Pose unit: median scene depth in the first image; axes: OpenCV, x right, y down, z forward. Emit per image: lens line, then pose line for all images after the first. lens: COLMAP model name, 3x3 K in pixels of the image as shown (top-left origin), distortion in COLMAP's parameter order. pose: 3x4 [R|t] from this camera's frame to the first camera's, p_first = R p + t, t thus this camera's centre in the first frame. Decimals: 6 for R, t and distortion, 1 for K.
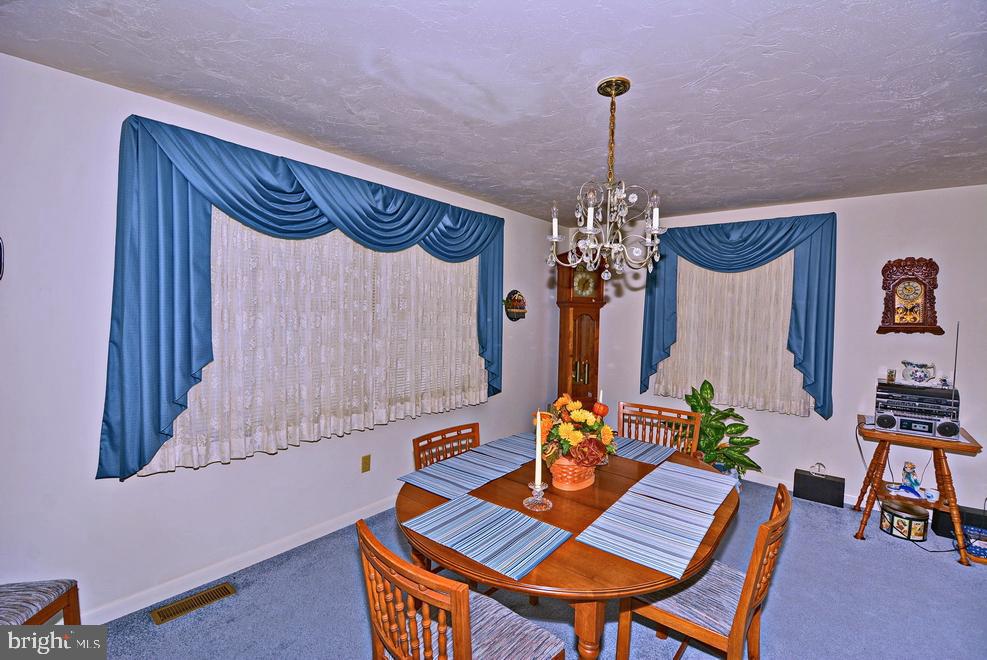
lens RADIAL K [[430.4, 0, 495.7], [0, 430.4, 324.5], [0, 0, 1]] dist [0.006885, -0.019698]
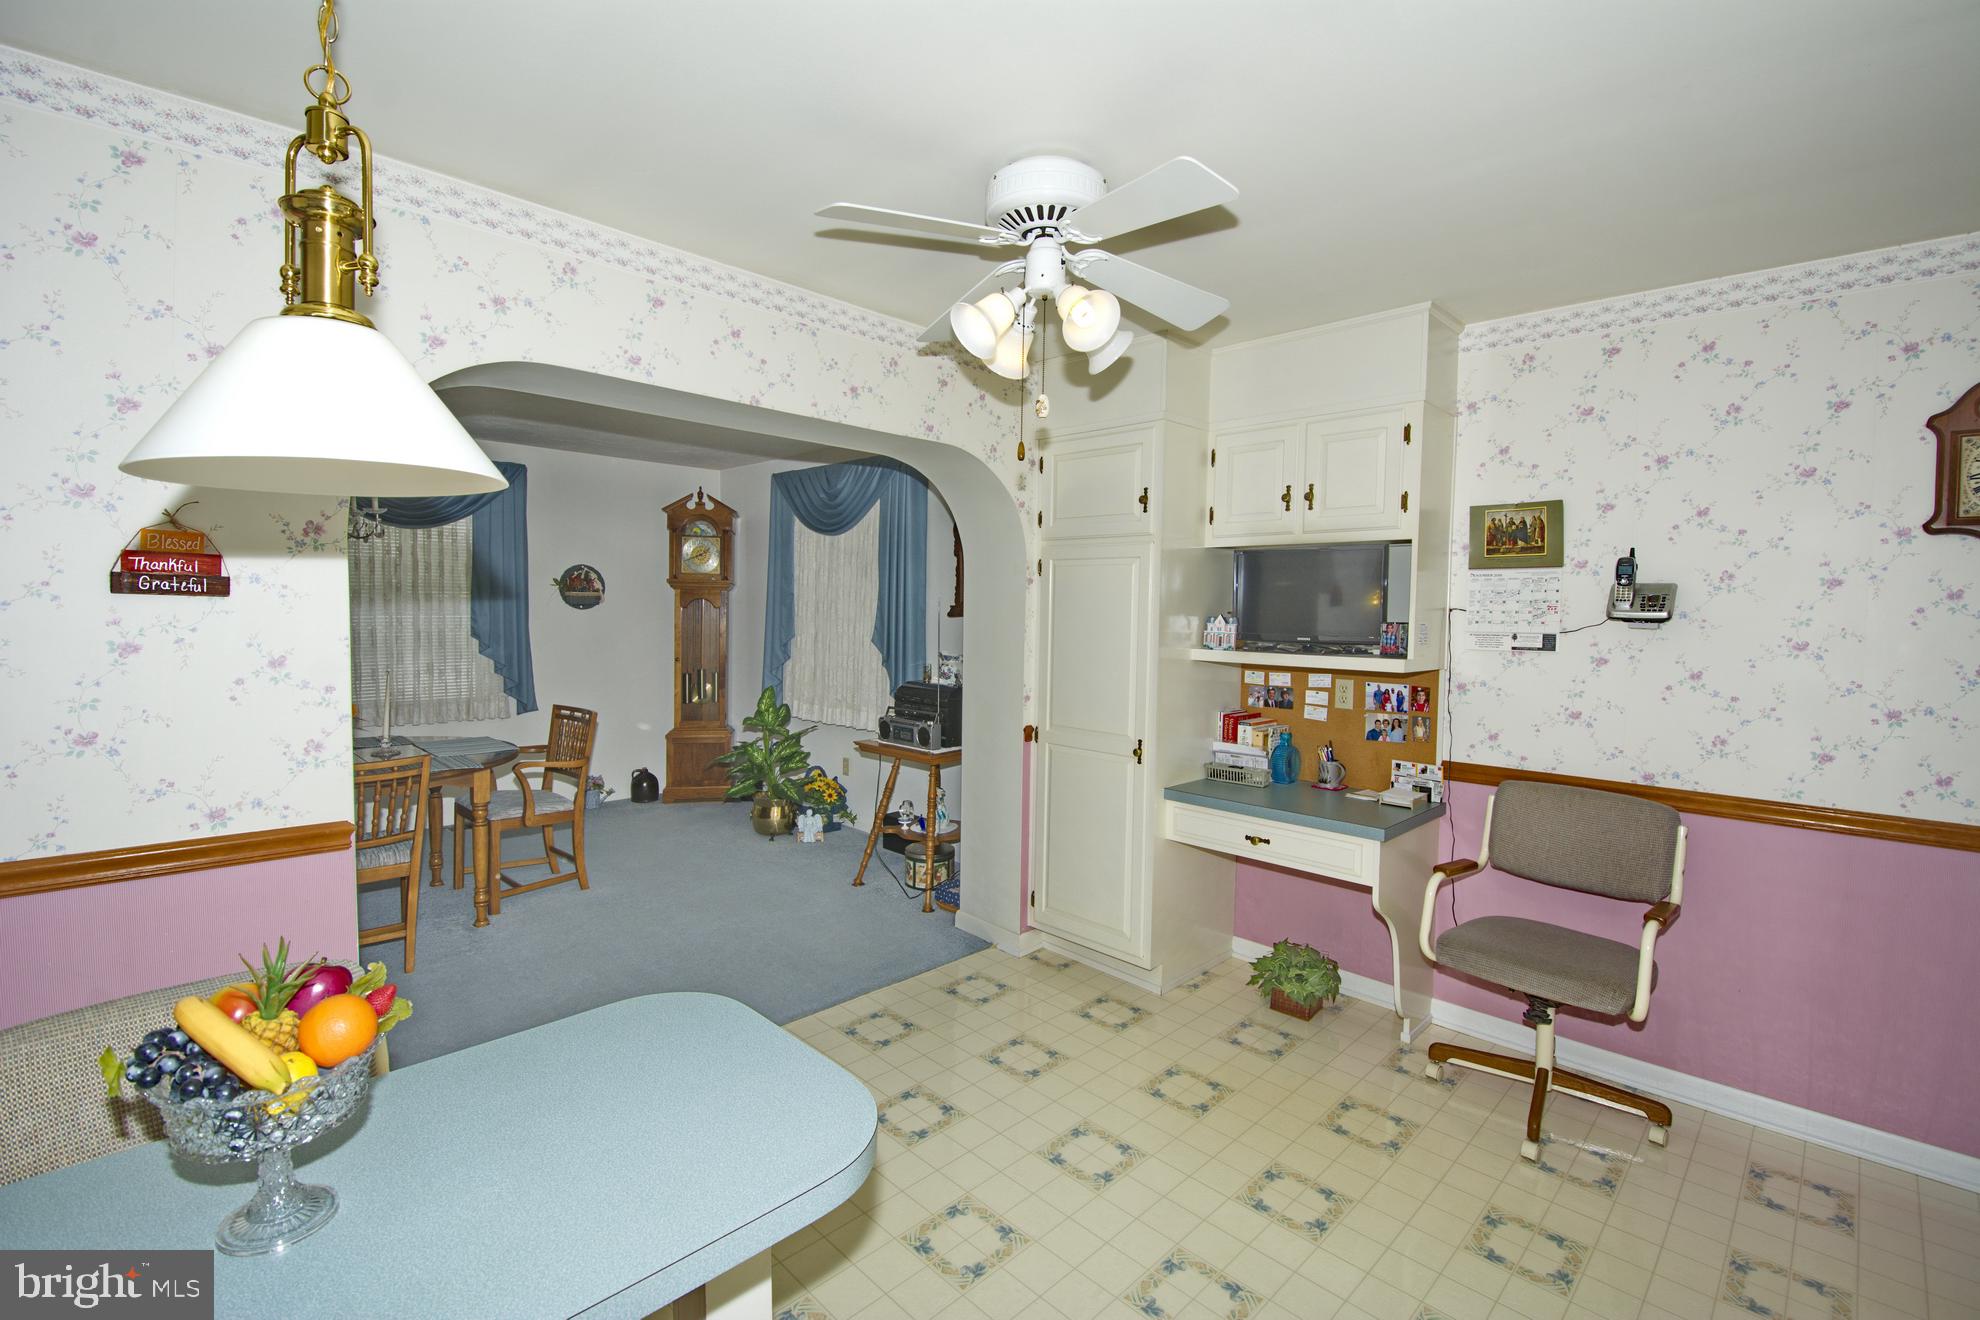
lens RADIAL K [[863.4, 0, 994.4], [0, 863.4, 649.0], [0, 0, 1]] dist [0.006885, -0.019698]
pose [[0.994301, -0.007689, -0.106332, 1.174392], [0.009535, 0.999812, 0.016868, 0.054783], [0.106183, -0.017786, 0.994188, -0.461909]]
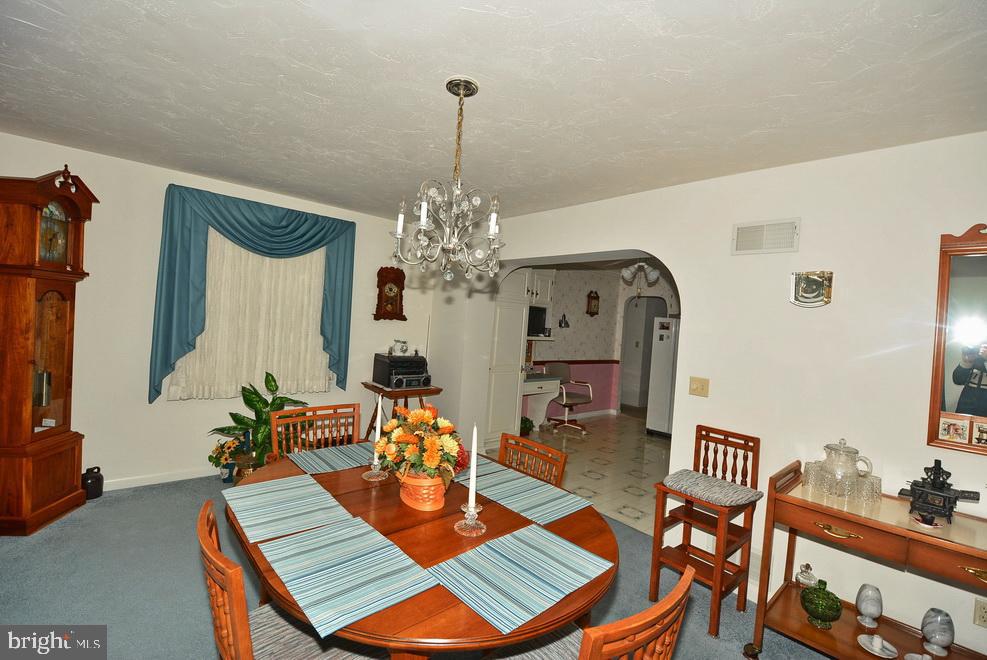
lens RADIAL K [[430.4, 0, 495.7], [0, 430.4, 324.5], [0, 0, 1]] dist [0.006885, -0.019698]
pose [[0.153434, -0.026820, 0.987795, -0.410798], [-0.033089, 0.998932, 0.032262, -0.022445], [-0.987605, -0.037635, 0.152383, 0.434704]]
